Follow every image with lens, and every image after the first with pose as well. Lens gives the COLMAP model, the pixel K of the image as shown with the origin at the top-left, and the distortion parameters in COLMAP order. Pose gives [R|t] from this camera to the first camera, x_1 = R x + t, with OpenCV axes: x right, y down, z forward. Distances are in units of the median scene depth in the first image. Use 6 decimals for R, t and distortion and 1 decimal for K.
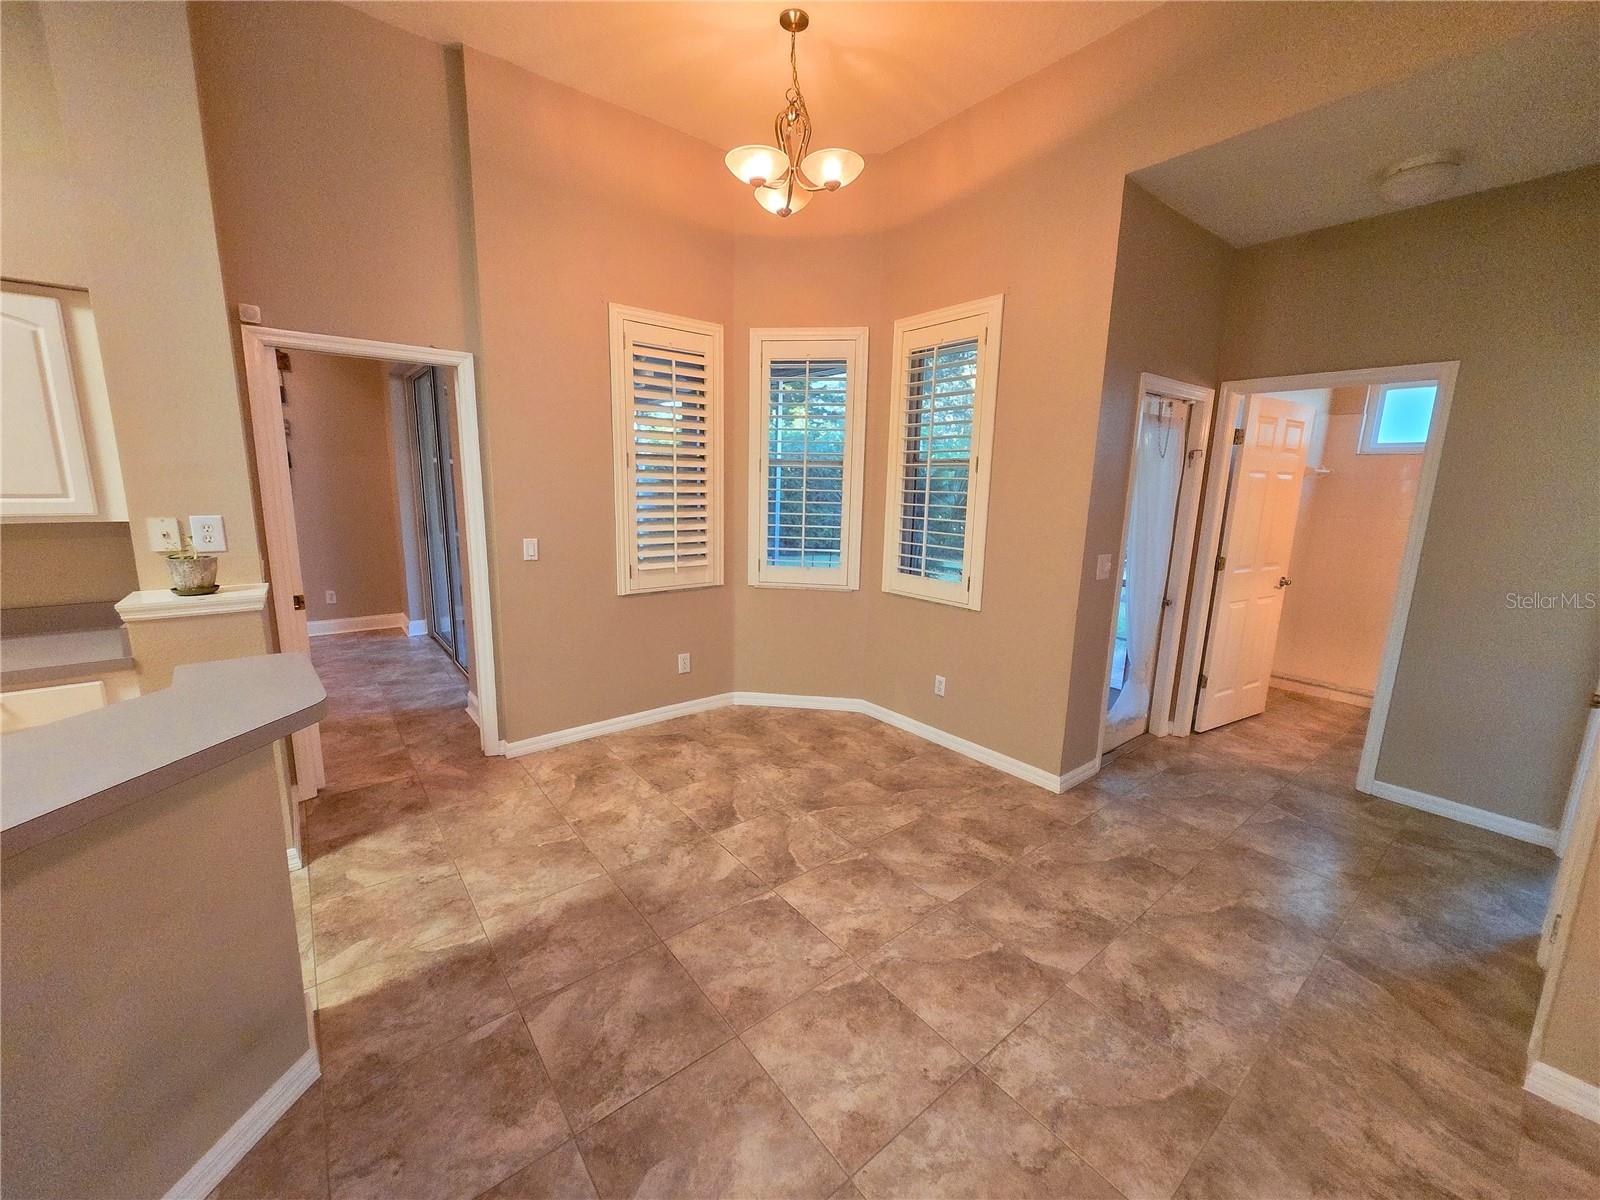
lens RADIAL K [[631.7, 0, 792.5], [0, 631.7, 597.2], [0, 0, 1]] dist [0.001474, 0.000041]
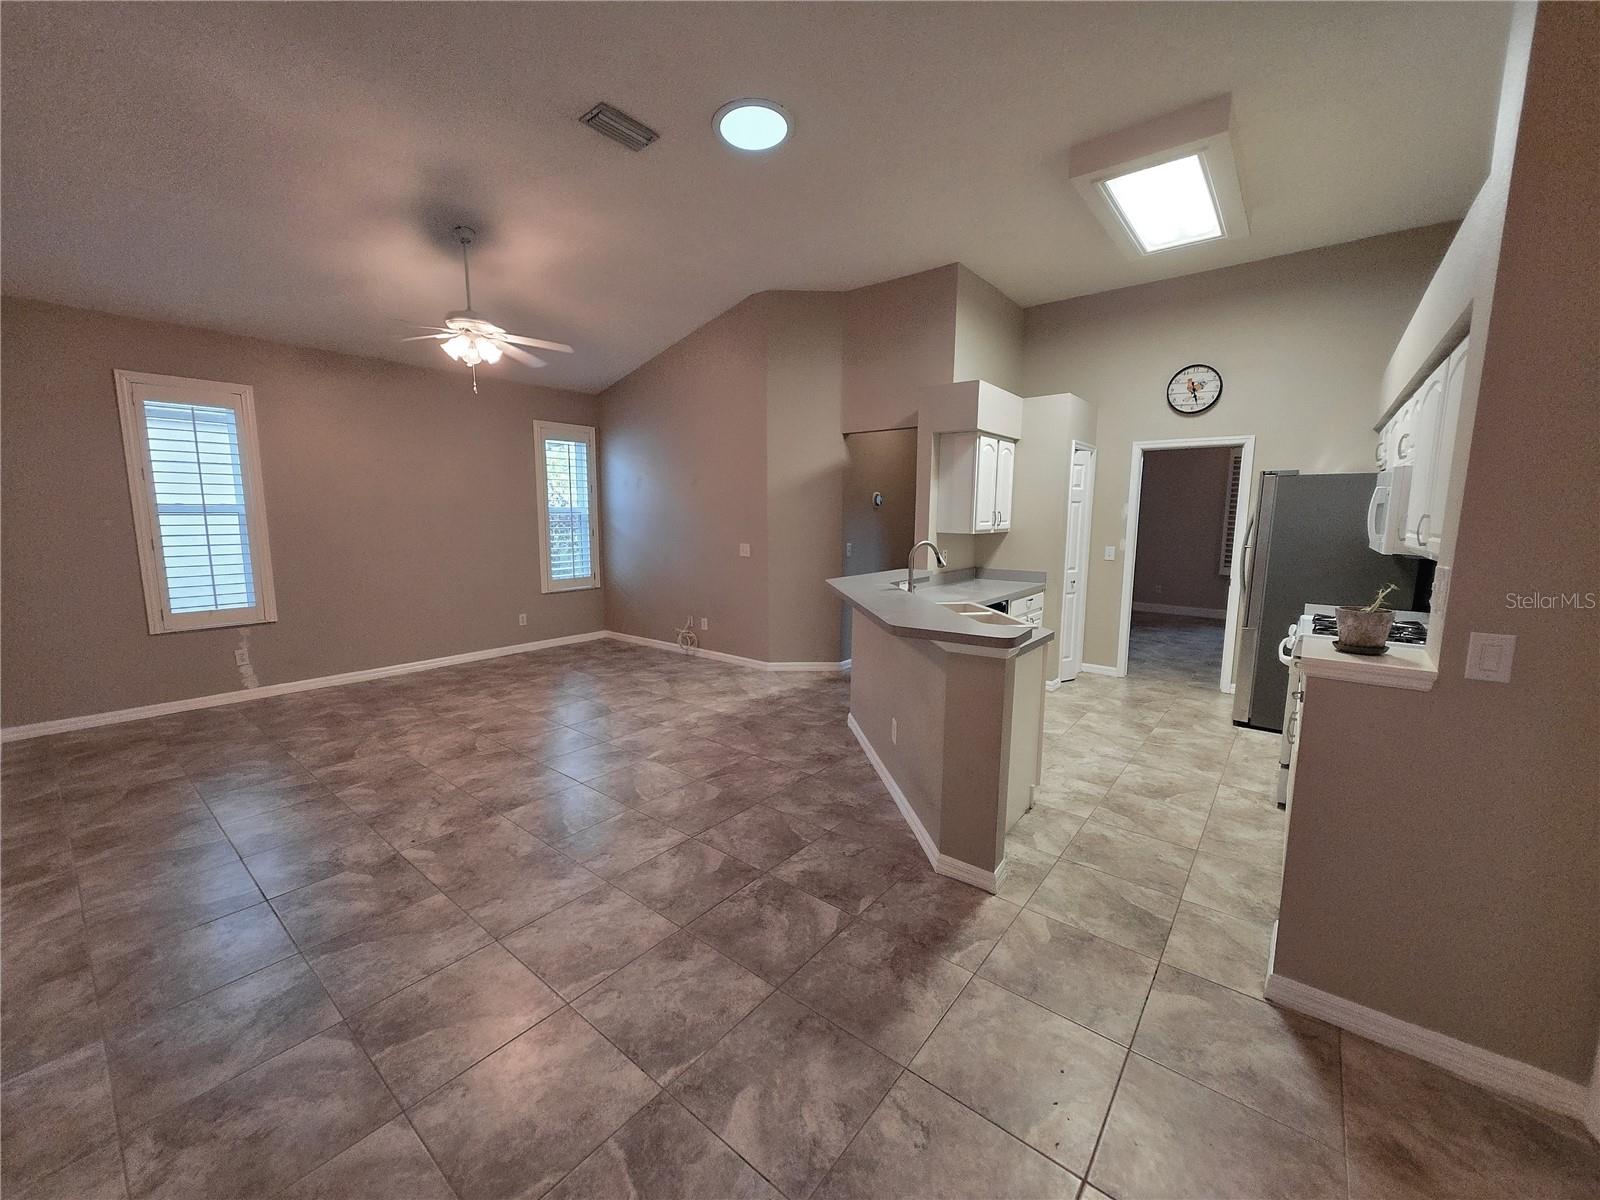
lens RADIAL K [[629.0, 0, 790.1], [0, 629.0, 597.3], [0, 0, 1]] dist [0.001903, -0.000101]
pose [[-0.976984, 0.005943, -0.213228, -0.020958], [-0.060318, 0.951118, 0.302879, -0.233251], [0.204605, 0.308770, -0.928869, 1.320469]]
